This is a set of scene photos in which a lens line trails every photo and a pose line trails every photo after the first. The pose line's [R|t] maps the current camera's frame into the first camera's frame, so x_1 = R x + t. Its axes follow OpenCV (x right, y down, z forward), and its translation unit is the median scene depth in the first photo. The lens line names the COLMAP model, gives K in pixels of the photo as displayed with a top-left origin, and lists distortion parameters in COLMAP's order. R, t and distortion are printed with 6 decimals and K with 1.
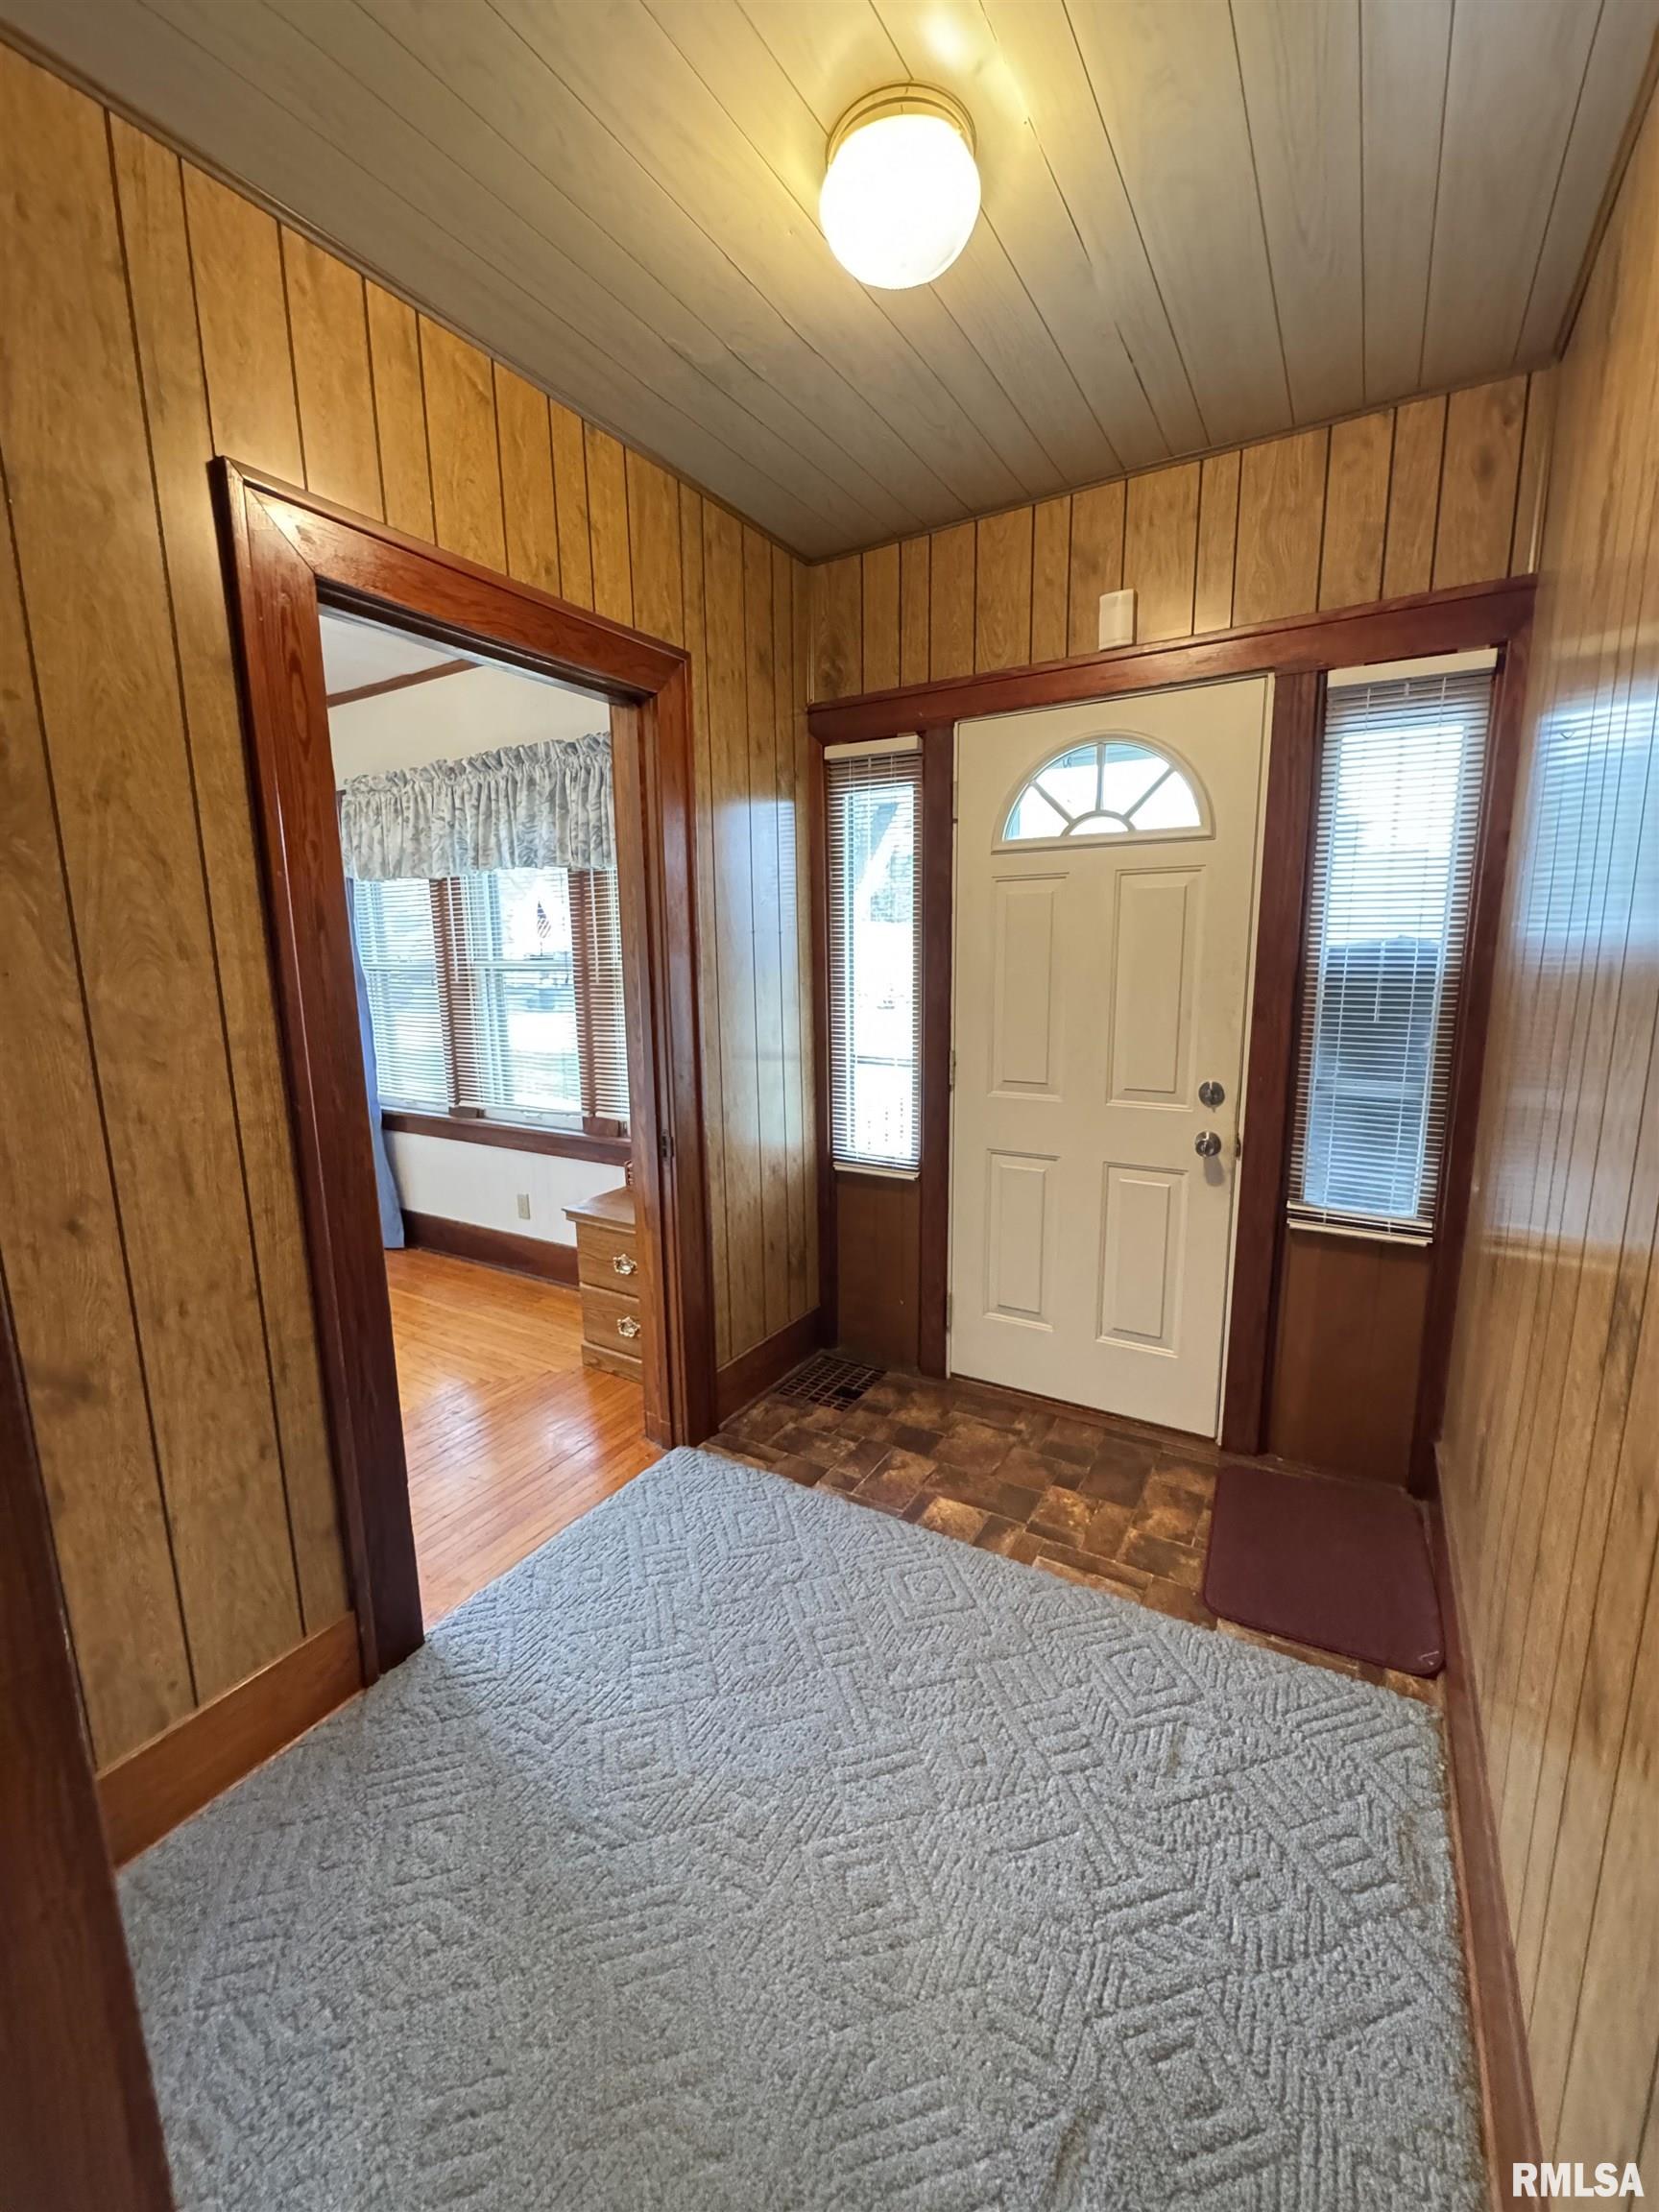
lens RADIAL K [[884.3, 0, 829.5], [0, 884.3, 1106.0], [0, 0, 1]] dist [-0.003208, -0.000065]
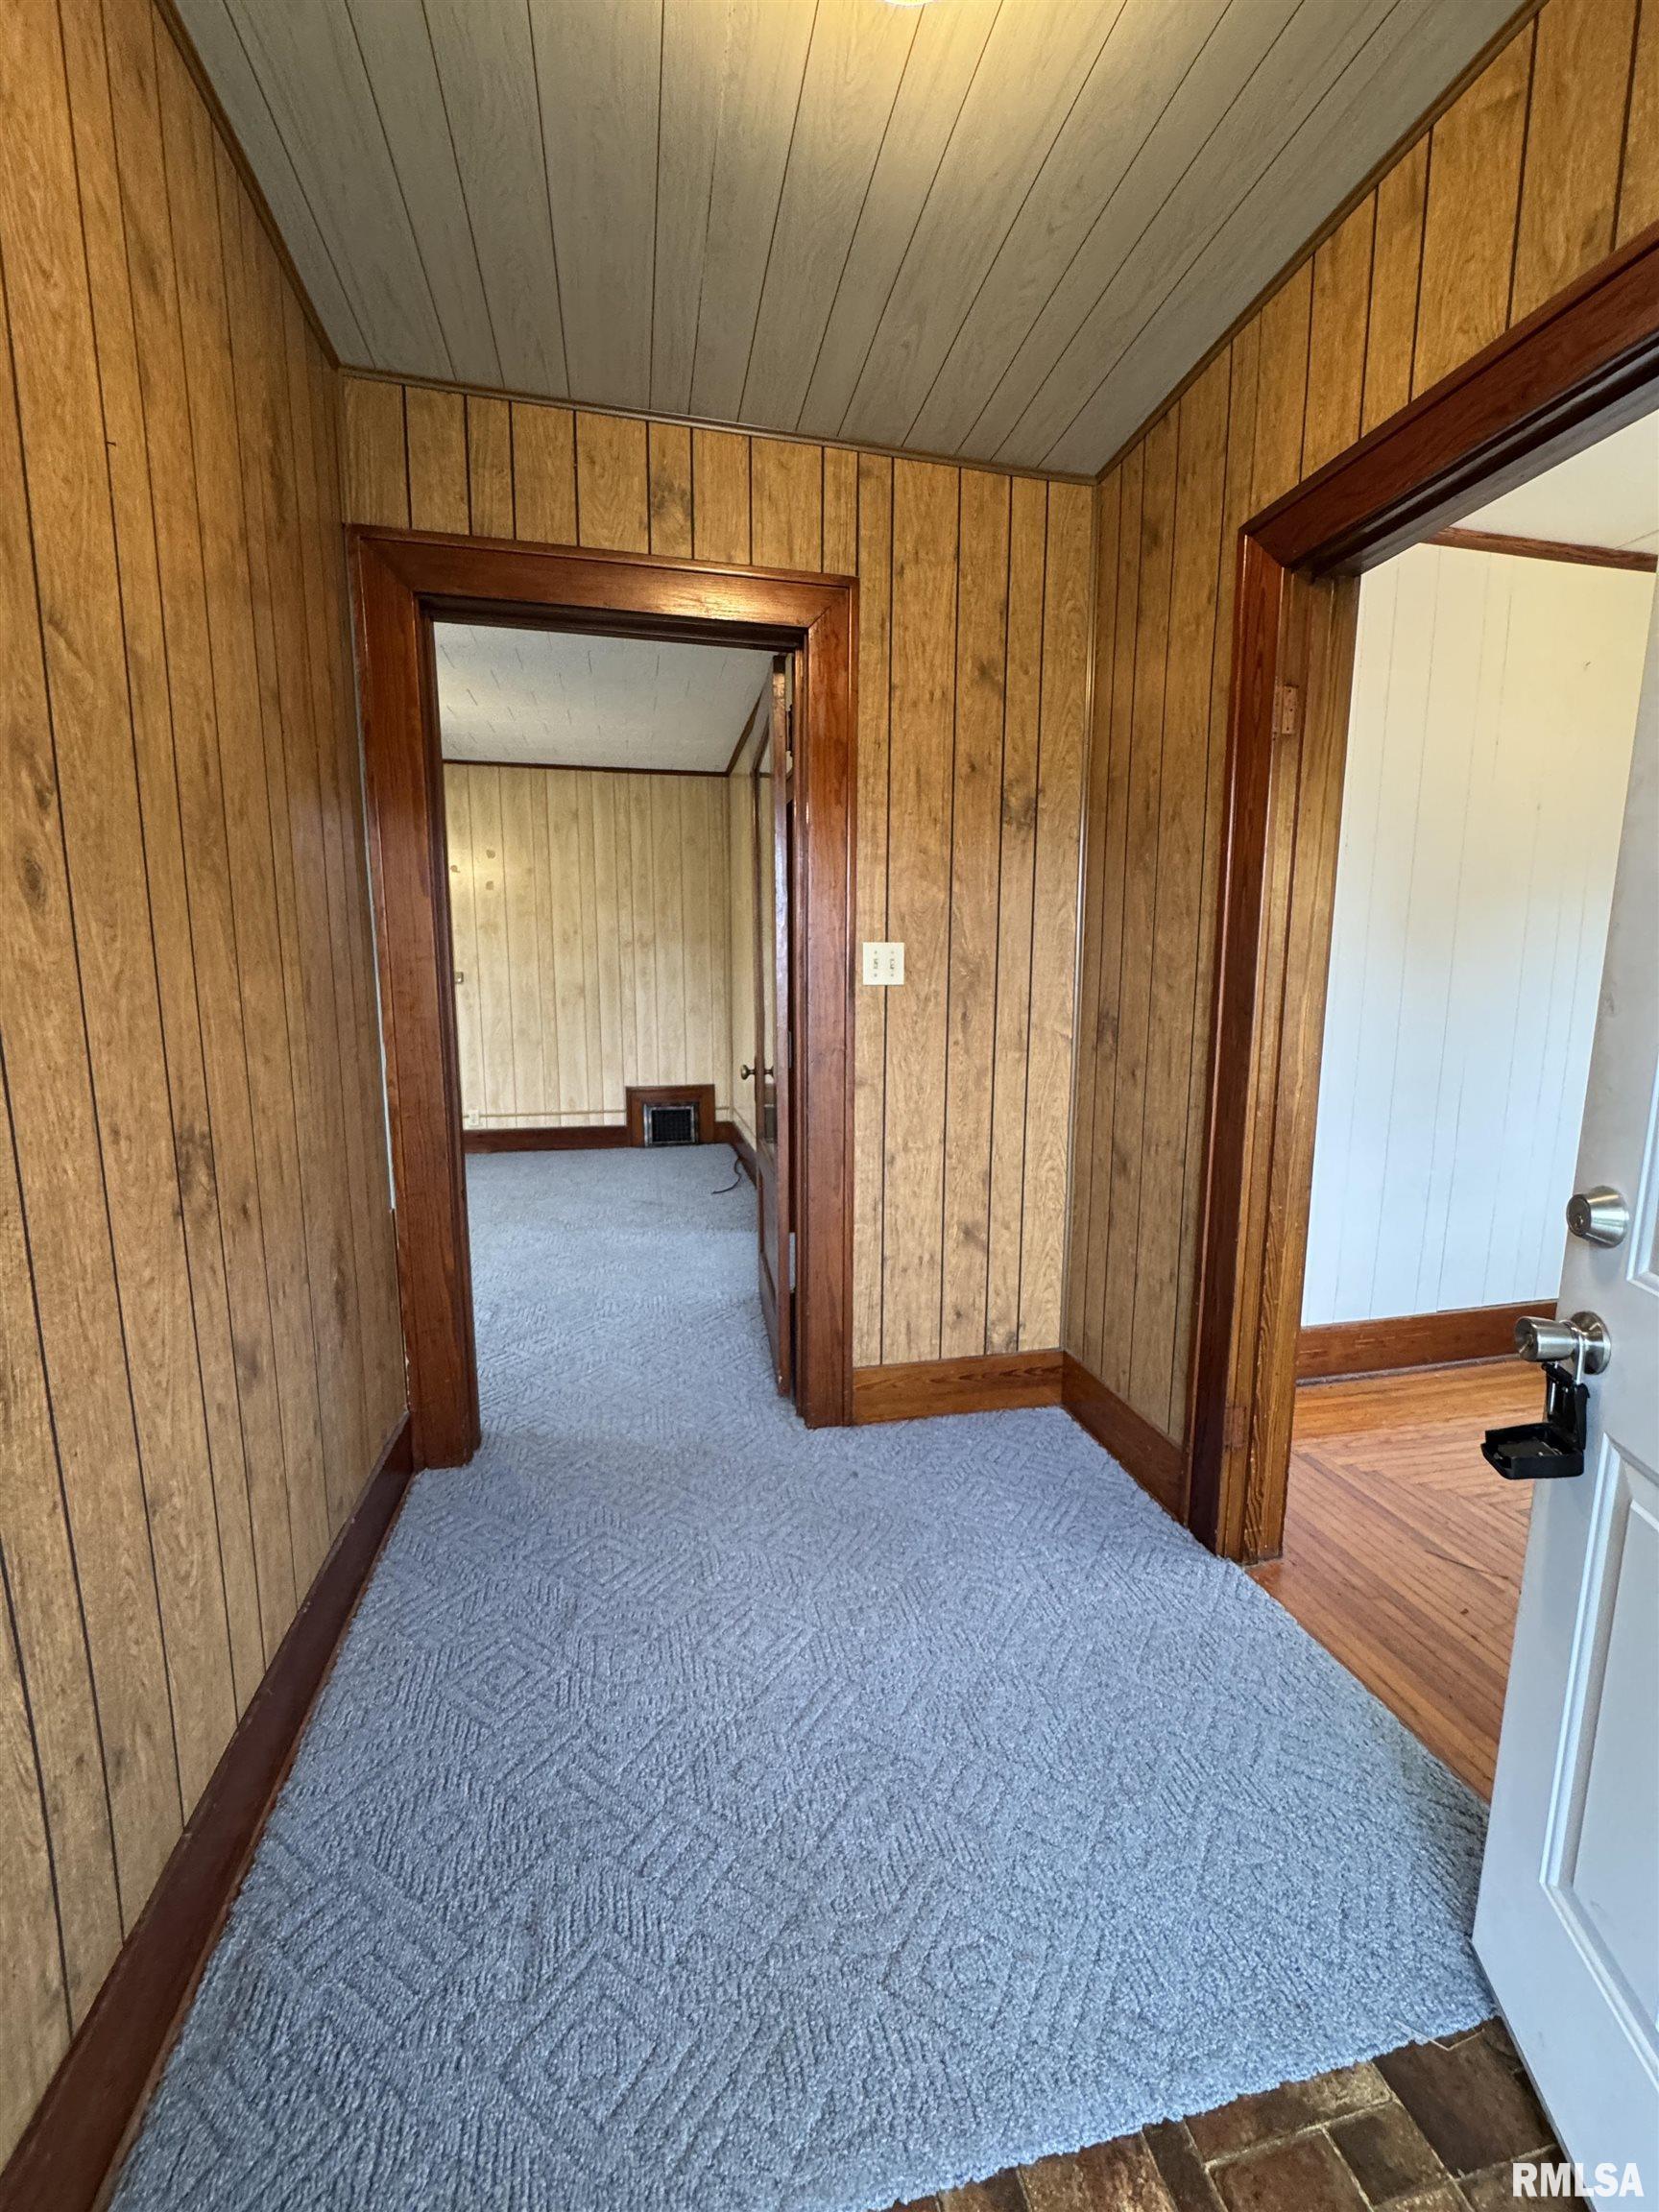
lens RADIAL K [[877.5, 0, 829.5], [0, 877.5, 1106.0], [0, 0, 1]] dist [-0.000095, 0.000057]
pose [[-0.726534, 0.106213, -0.678872, 0.658191], [-0.113125, 0.956011, 0.270640, -0.176143], [0.677755, 0.273426, -0.682559, 1.528443]]
